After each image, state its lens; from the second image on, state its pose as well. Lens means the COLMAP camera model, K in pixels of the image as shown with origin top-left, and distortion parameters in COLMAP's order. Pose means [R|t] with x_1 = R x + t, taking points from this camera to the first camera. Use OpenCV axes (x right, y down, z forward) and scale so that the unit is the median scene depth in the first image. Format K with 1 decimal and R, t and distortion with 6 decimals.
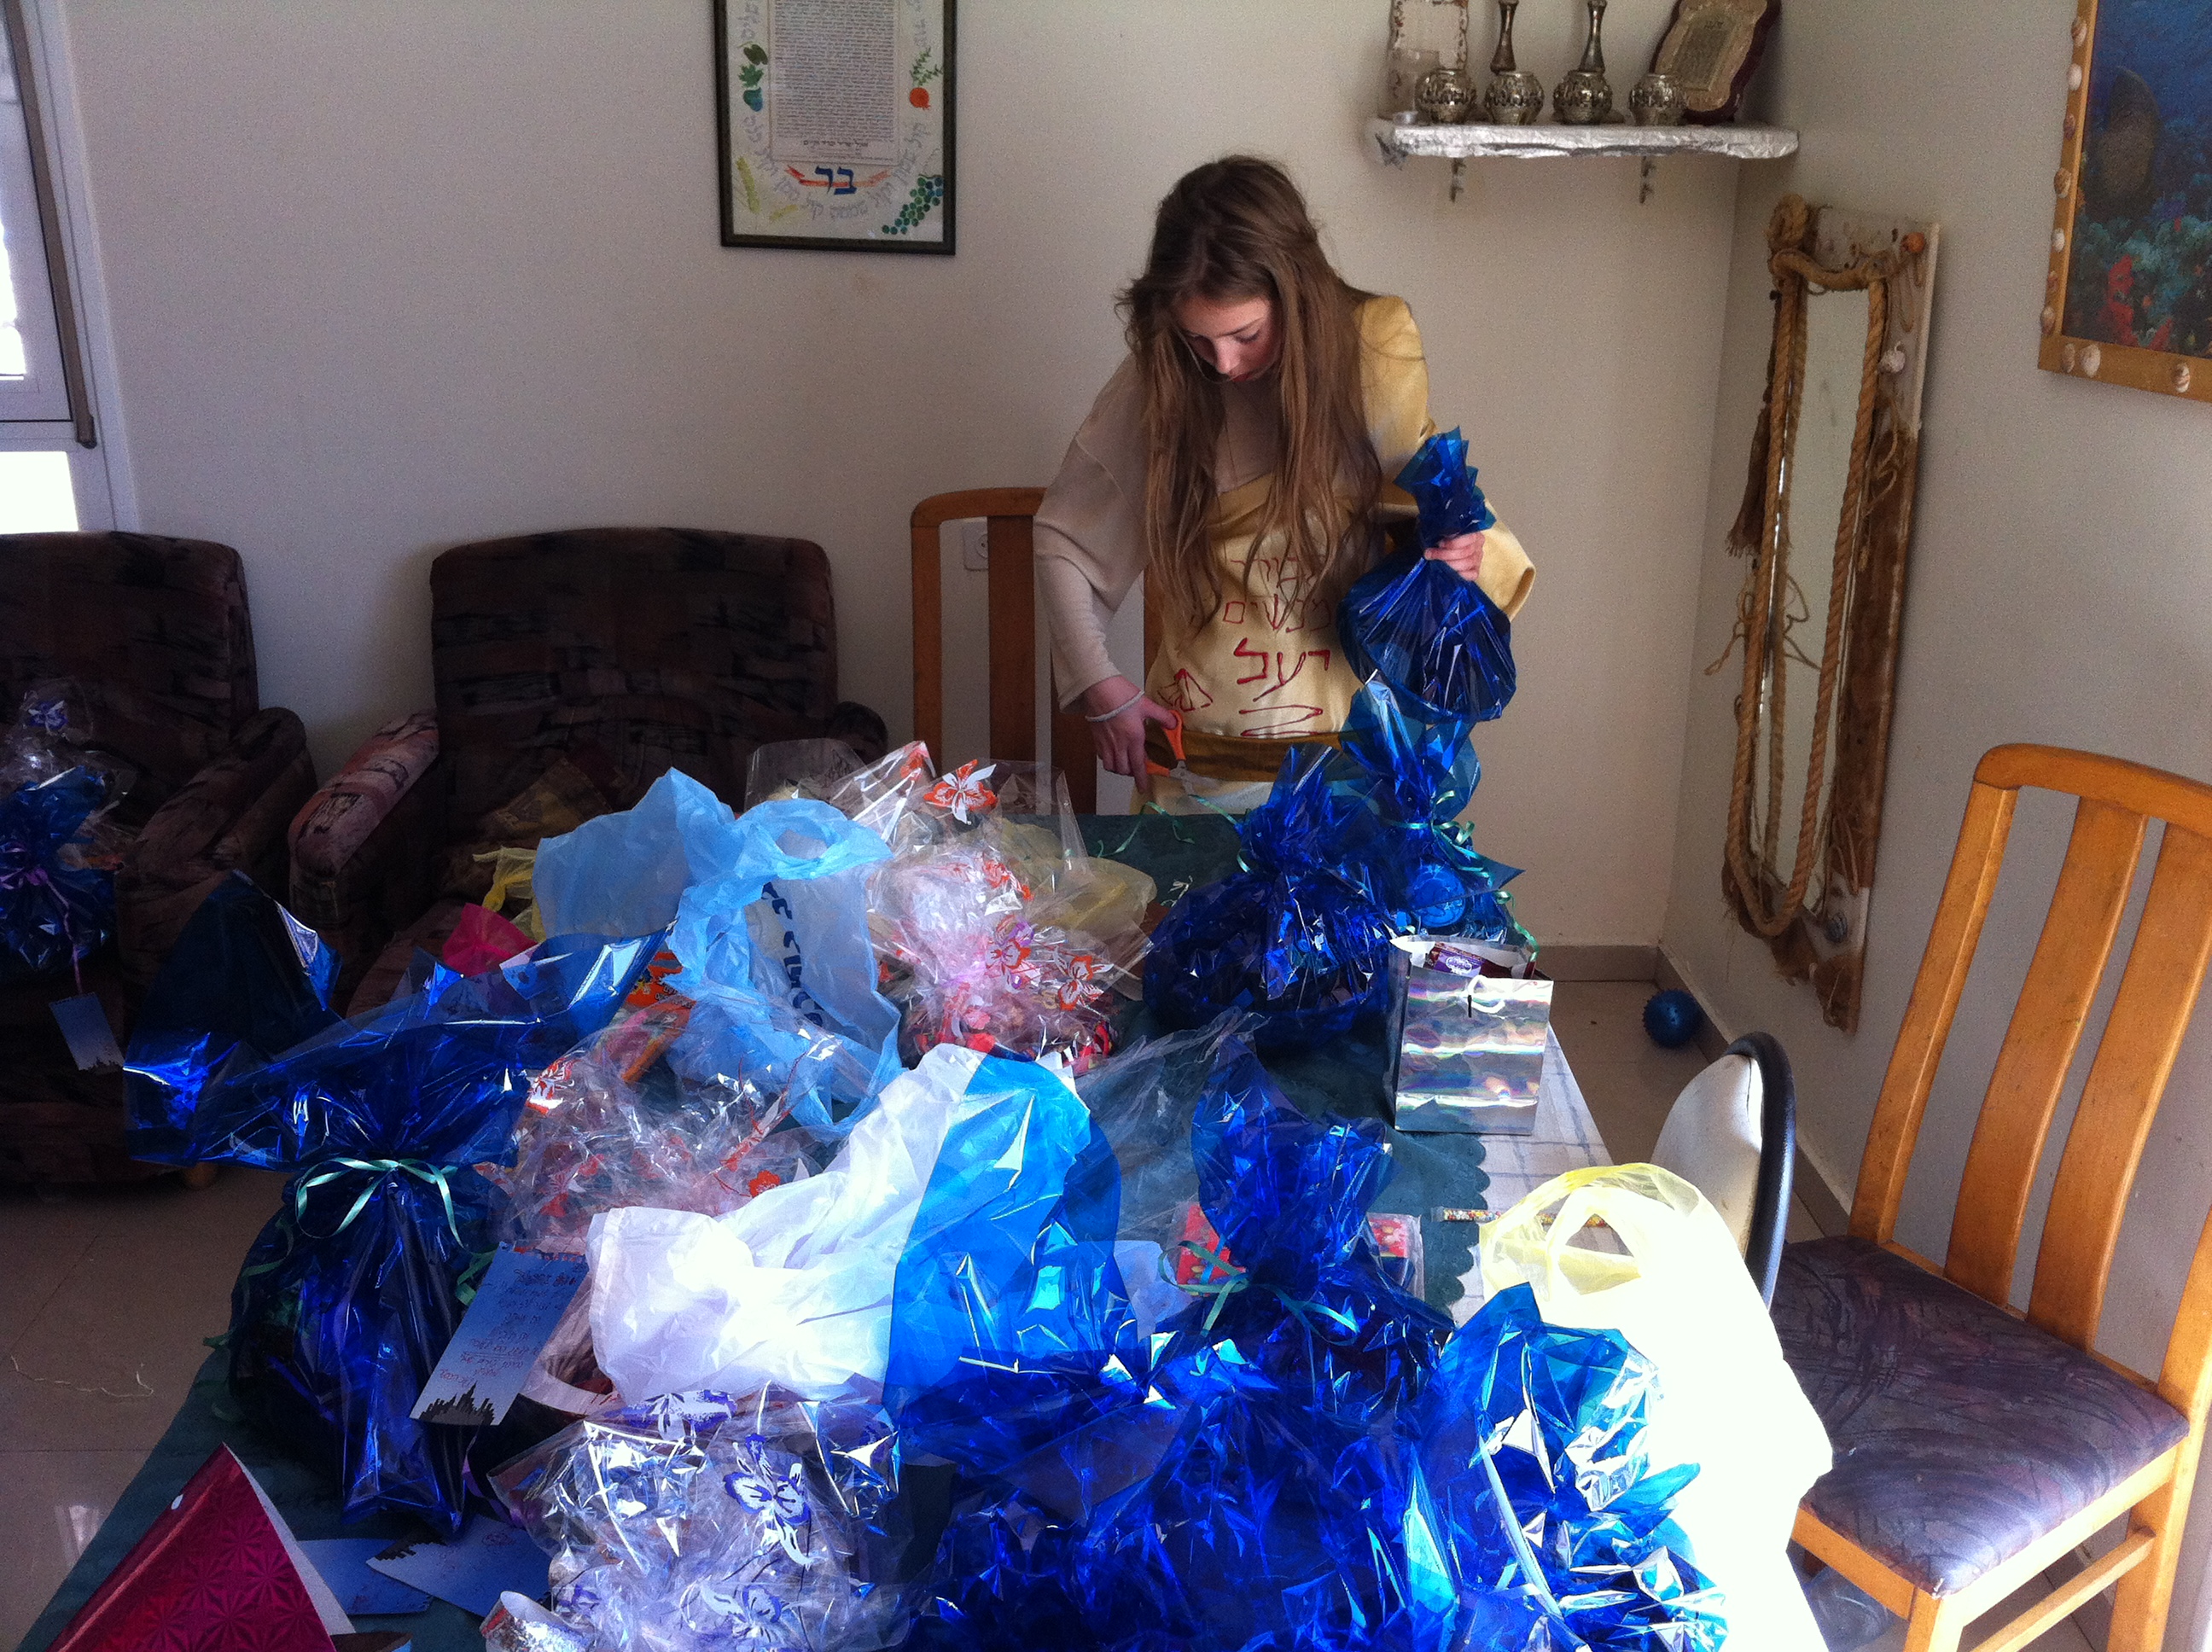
lens RADIAL K [[2109.2, 0, 1144.2], [0, 2109.2, 826.6], [0, 0, 1]] dist [0.136260, -0.336347]
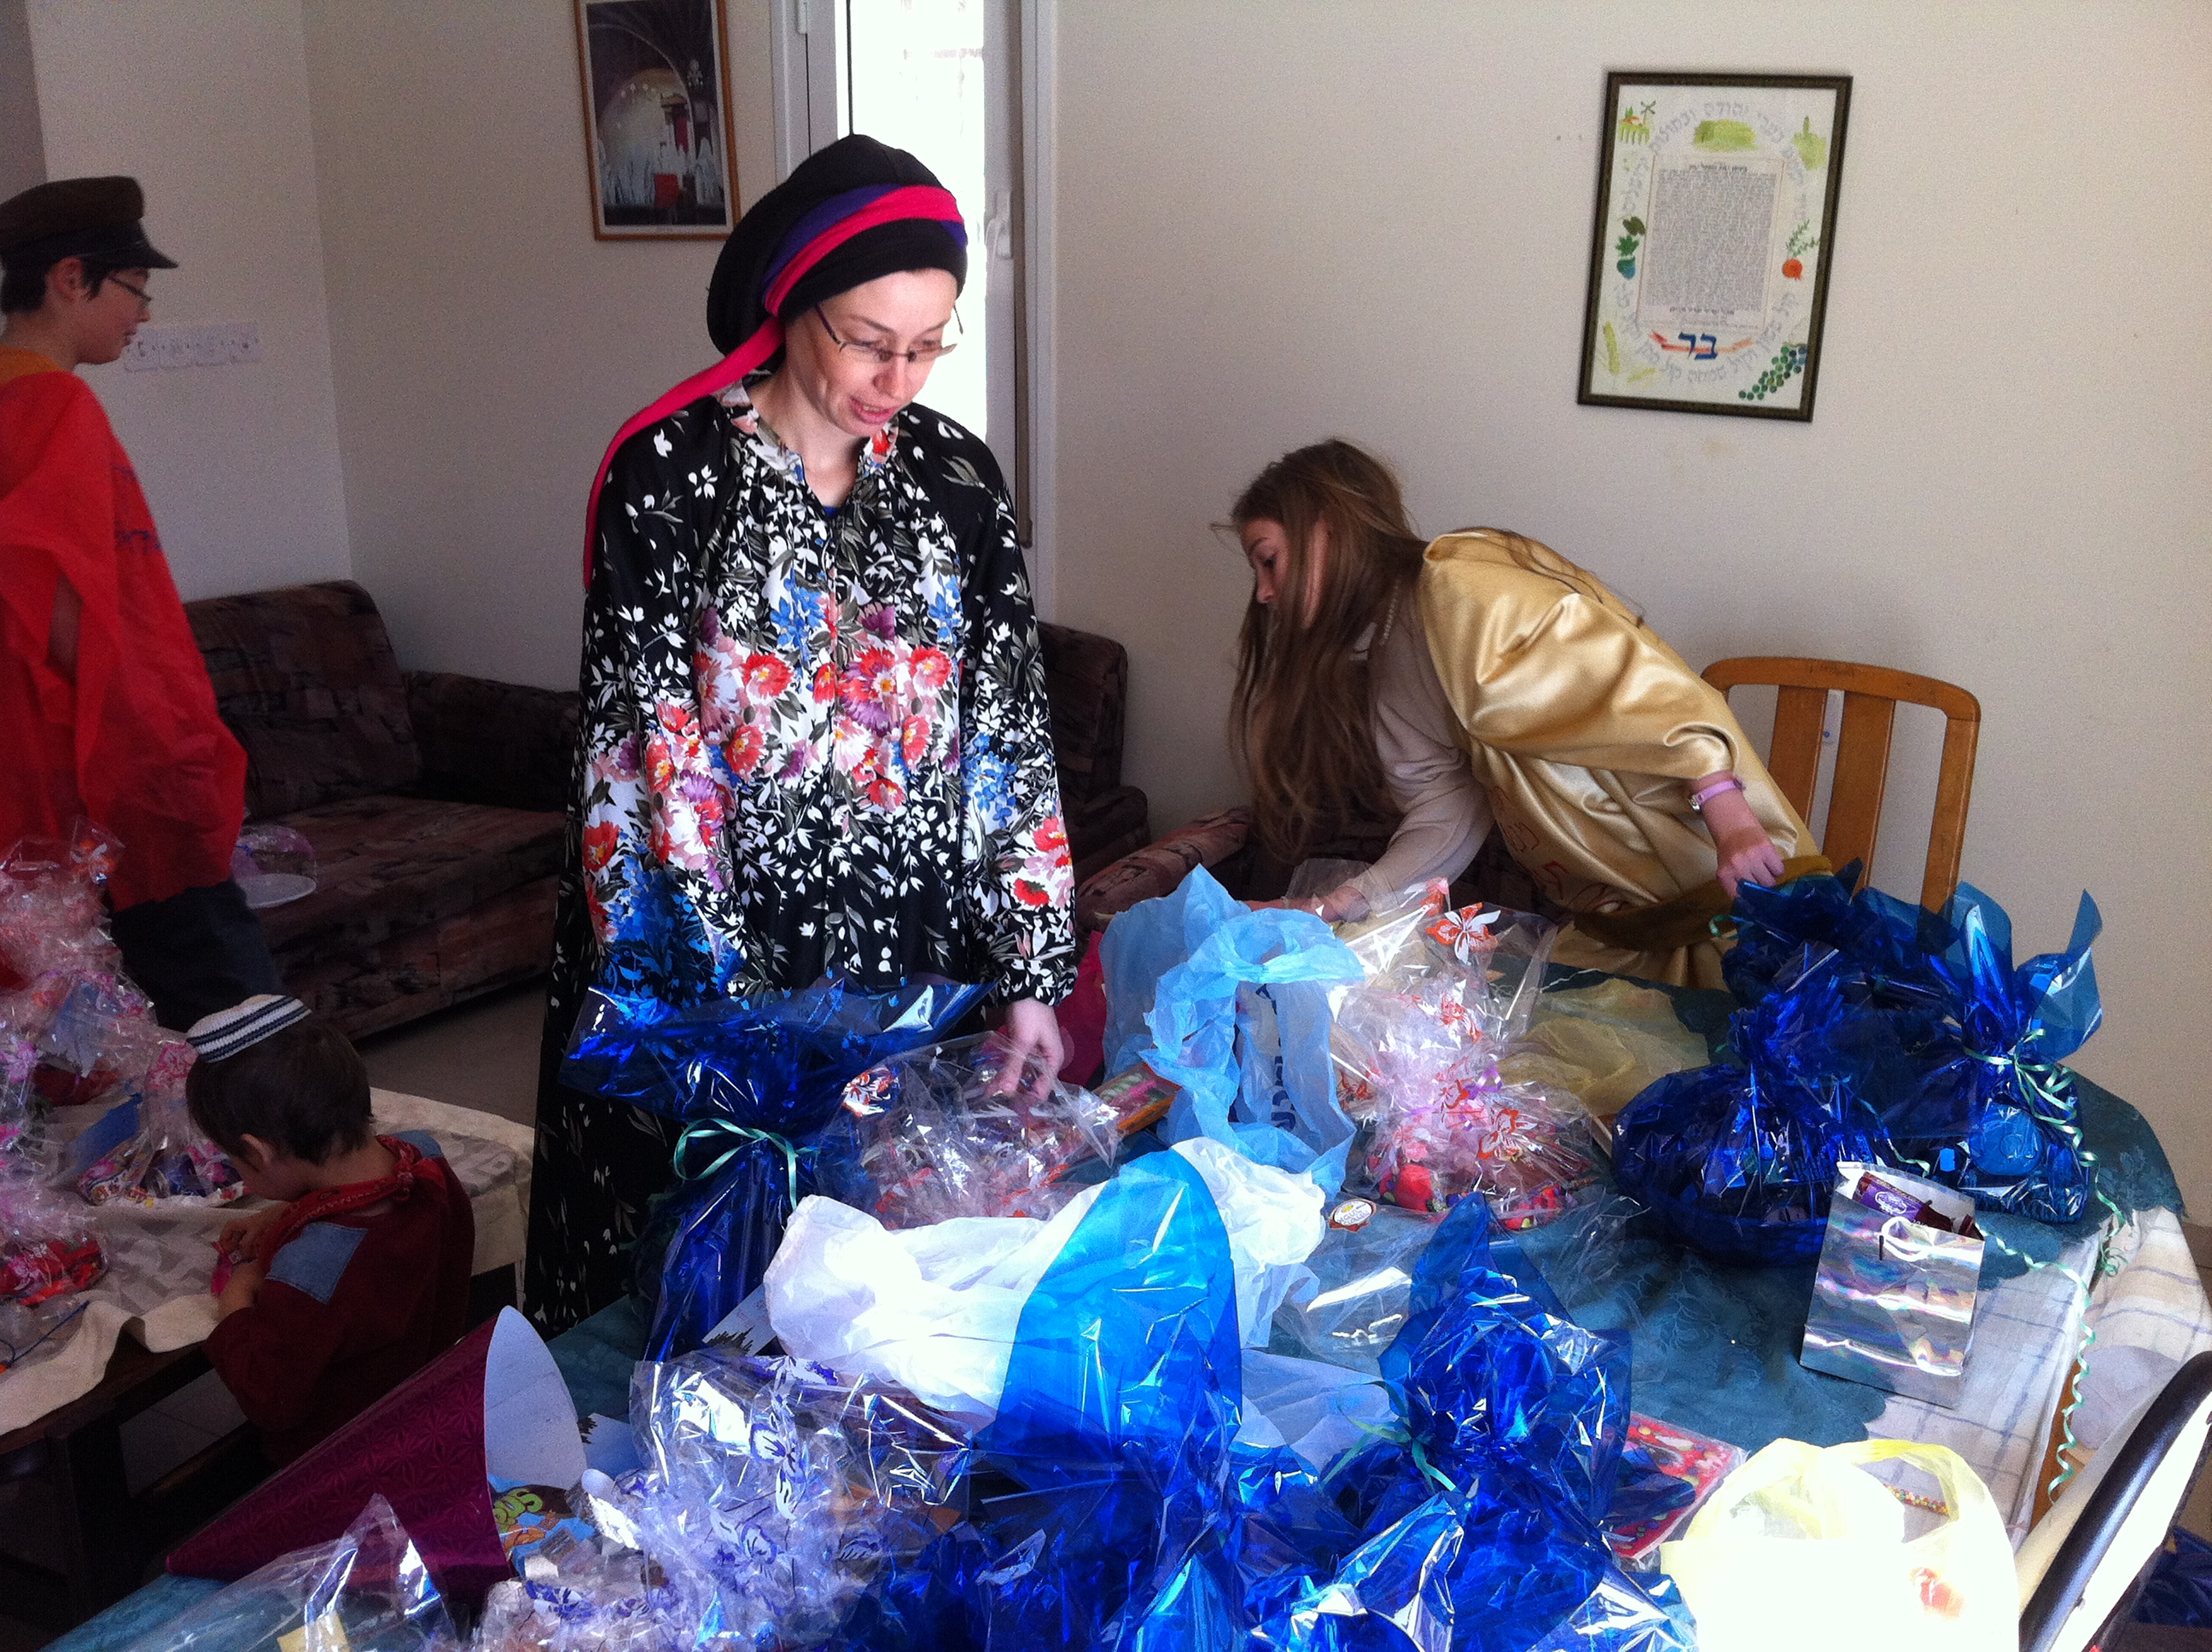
lens RADIAL K [[2169.0, 0, 1128.9], [0, 2169.0, 786.2], [0, 0, 1]] dist [0.041882, -0.184658]
pose [[0.866754, 0.128632, -0.481861, 0.144123], [-0.172606, 0.983828, -0.047847, -0.004276], [0.467914, 0.124644, 0.874940, 0.005887]]
